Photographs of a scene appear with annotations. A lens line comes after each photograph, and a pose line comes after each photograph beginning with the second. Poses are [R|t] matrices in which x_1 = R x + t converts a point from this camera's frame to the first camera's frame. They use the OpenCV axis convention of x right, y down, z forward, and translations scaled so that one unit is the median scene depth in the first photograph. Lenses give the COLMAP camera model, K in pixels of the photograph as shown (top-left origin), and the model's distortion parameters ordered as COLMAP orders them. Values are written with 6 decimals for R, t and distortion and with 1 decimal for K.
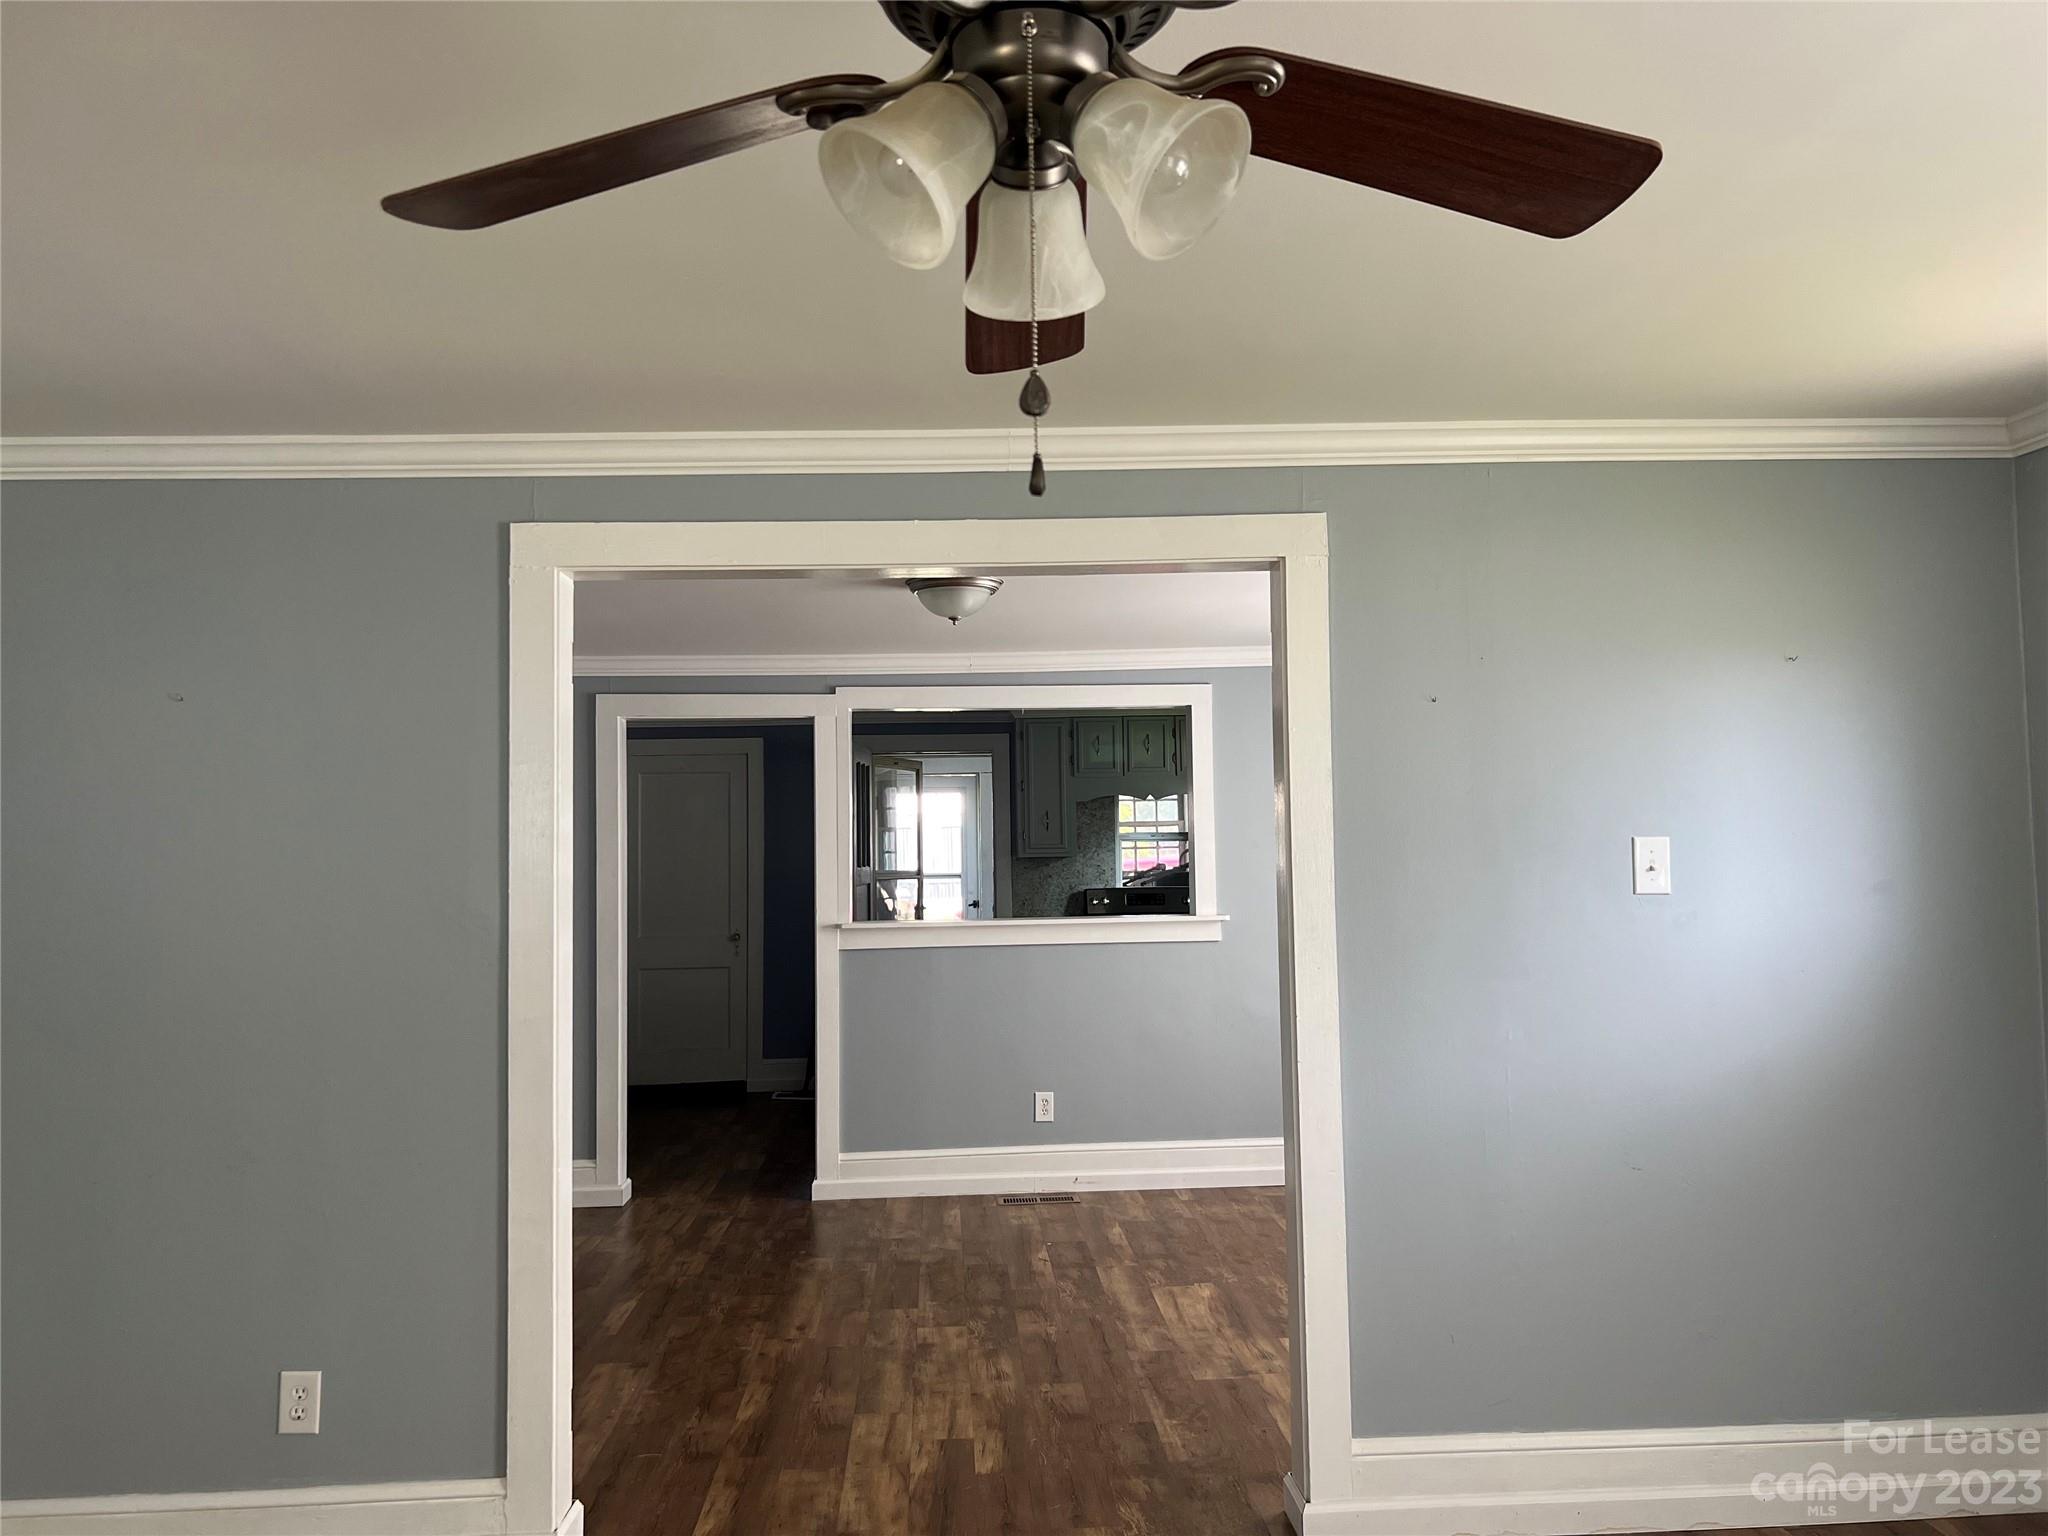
lens RADIAL K [[1549.1, 0, 1023.8], [0, 1549.1, 768.0], [0, 0, 1]] dist [0.013606, -0.010689]
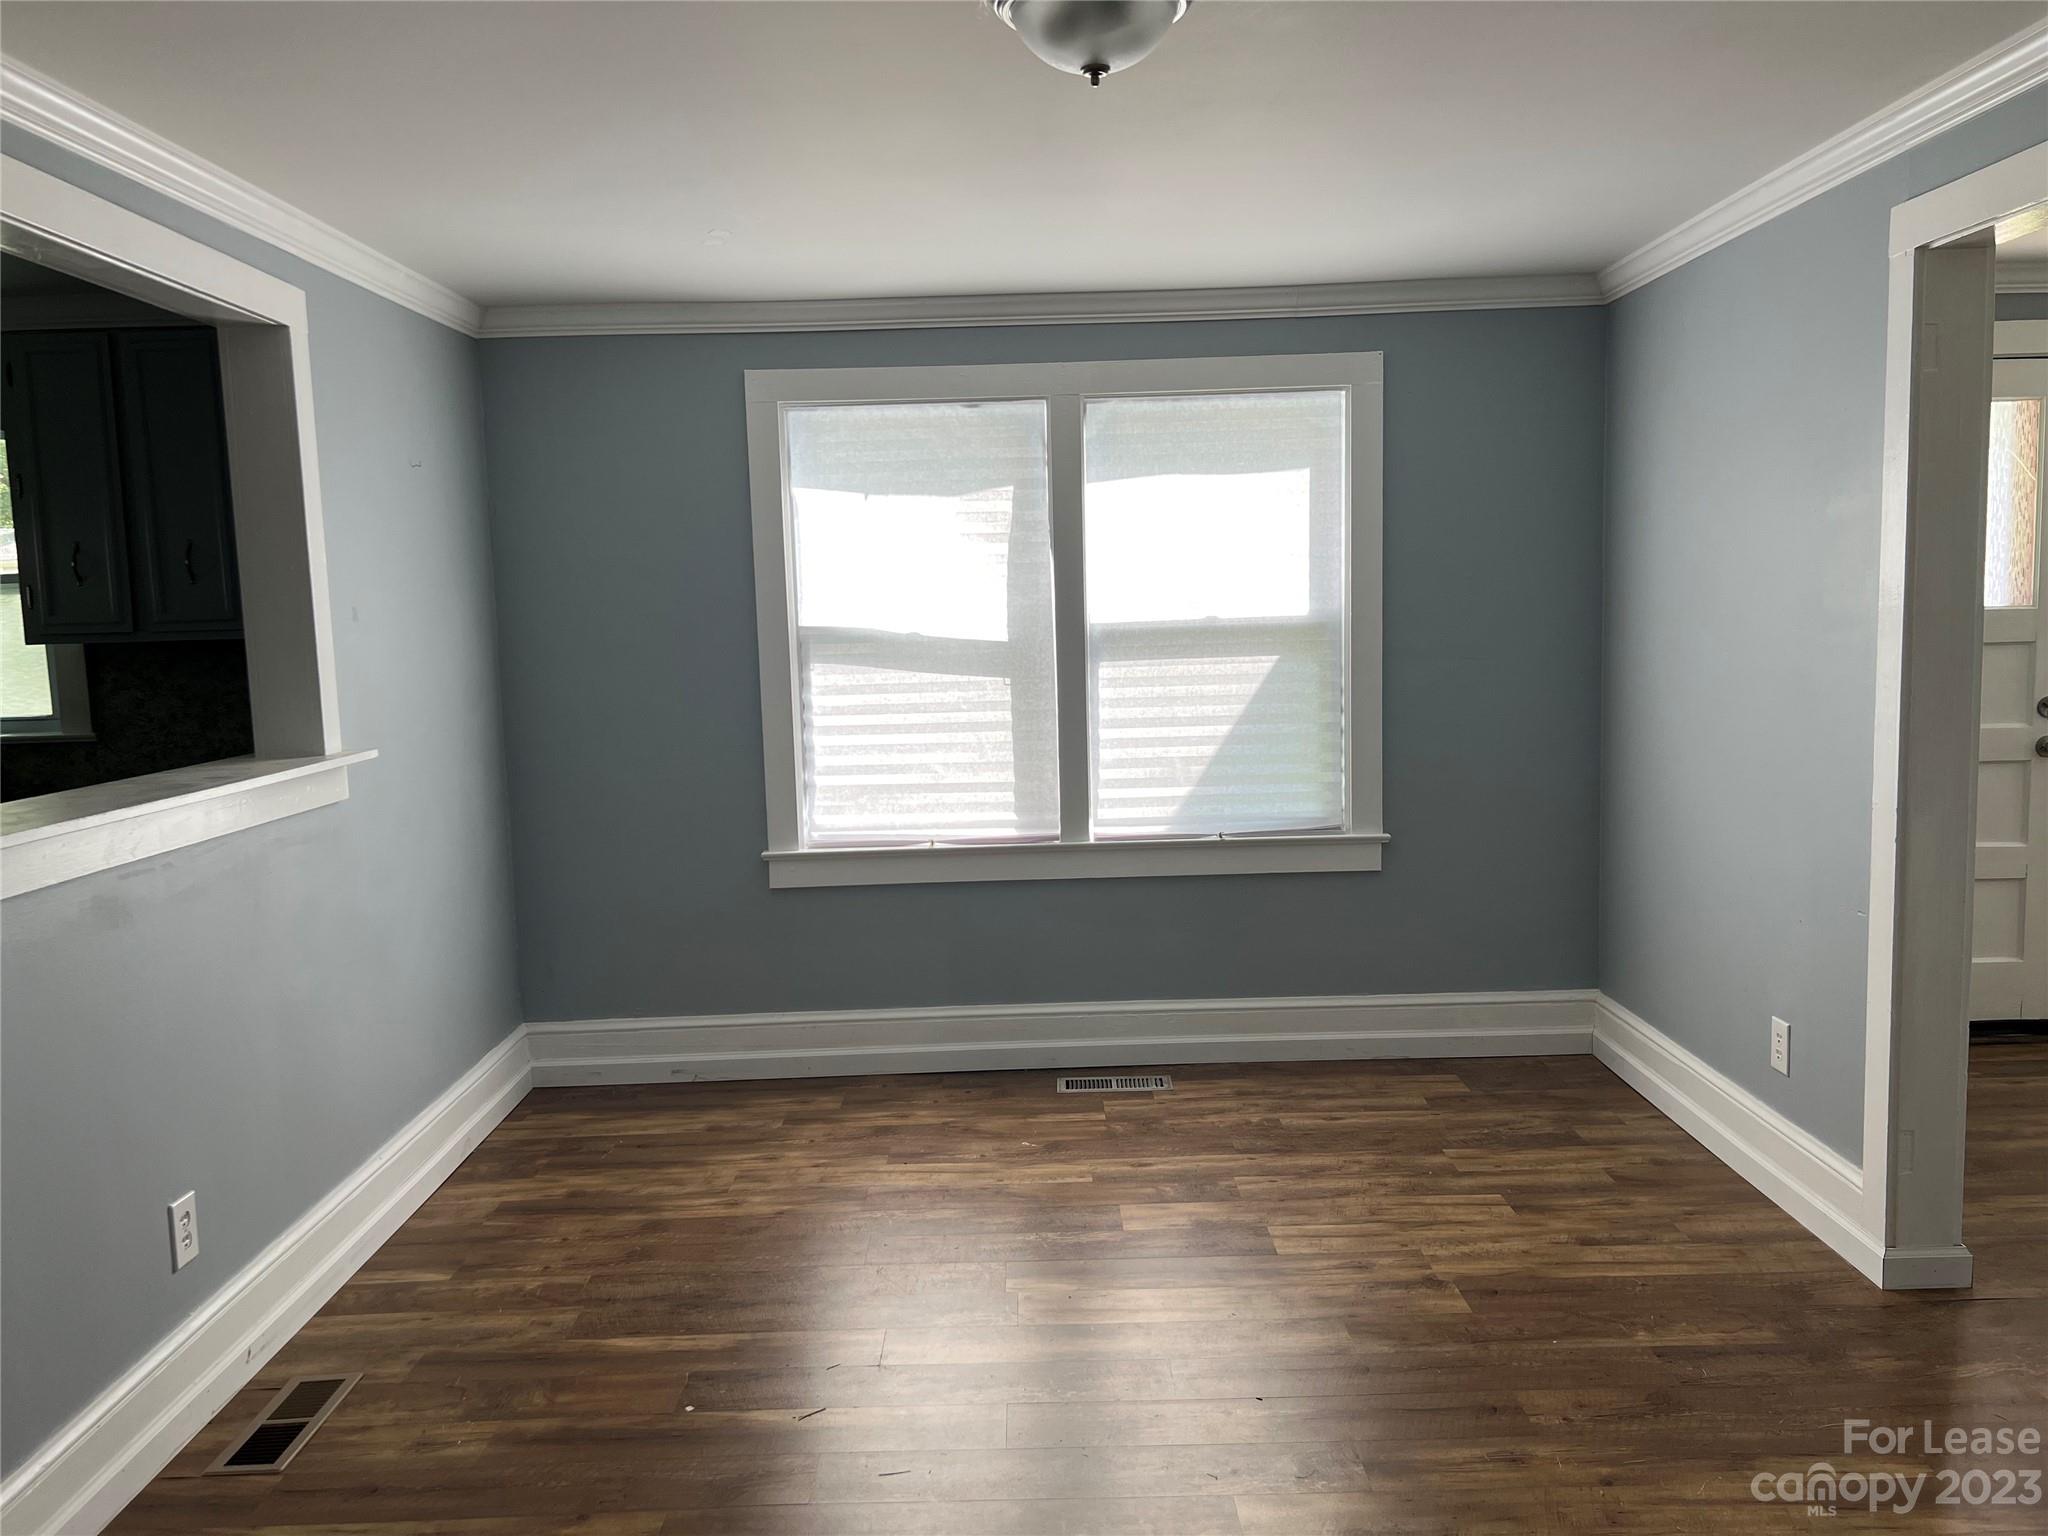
lens RADIAL K [[1549.1, 0, 1023.9], [0, 1549.1, 767.9], [0, 0, 1]] dist [0.013606, -0.010689]
pose [[0.045705, -0.094802, 0.994446, -0.640636], [-0.035939, 0.994686, 0.096477, 0.072386], [-0.998308, -0.040149, 0.042055, 1.241272]]
